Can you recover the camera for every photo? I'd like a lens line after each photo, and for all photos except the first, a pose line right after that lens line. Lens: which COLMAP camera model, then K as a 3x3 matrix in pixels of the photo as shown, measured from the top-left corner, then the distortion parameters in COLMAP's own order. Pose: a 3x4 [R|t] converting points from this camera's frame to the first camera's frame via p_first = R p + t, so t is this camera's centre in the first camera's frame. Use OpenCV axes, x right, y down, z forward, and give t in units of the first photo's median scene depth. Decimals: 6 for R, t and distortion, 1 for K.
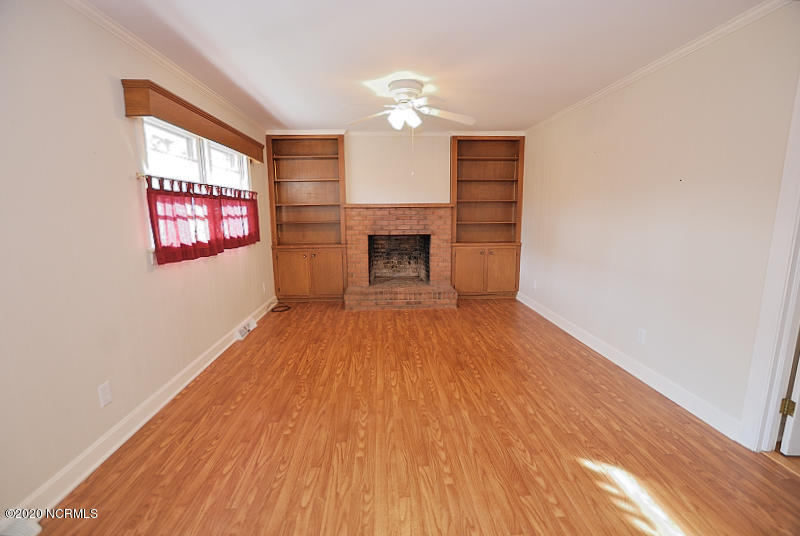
lens RADIAL K [[347.7, 0, 397.7], [0, 347.7, 267.4], [0, 0, 1]] dist [-0.002499, -0.000272]
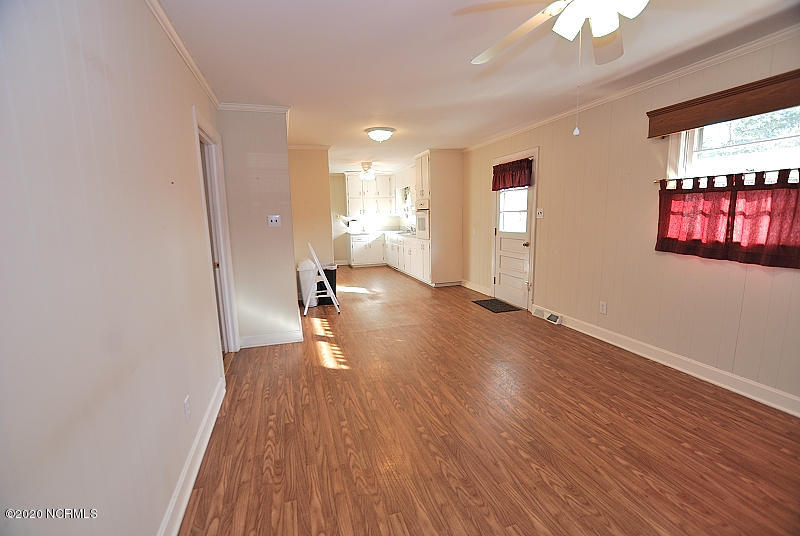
lens RADIAL K [[347.7, 0, 400.5], [0, 347.7, 266.8], [0, 0, 1]] dist [-0.002499, -0.000272]
pose [[-0.962732, 0.062547, -0.263125, 0.569798], [-0.022221, 0.951309, 0.307438, -0.329709], [0.269542, 0.301828, -0.914465, 1.985148]]
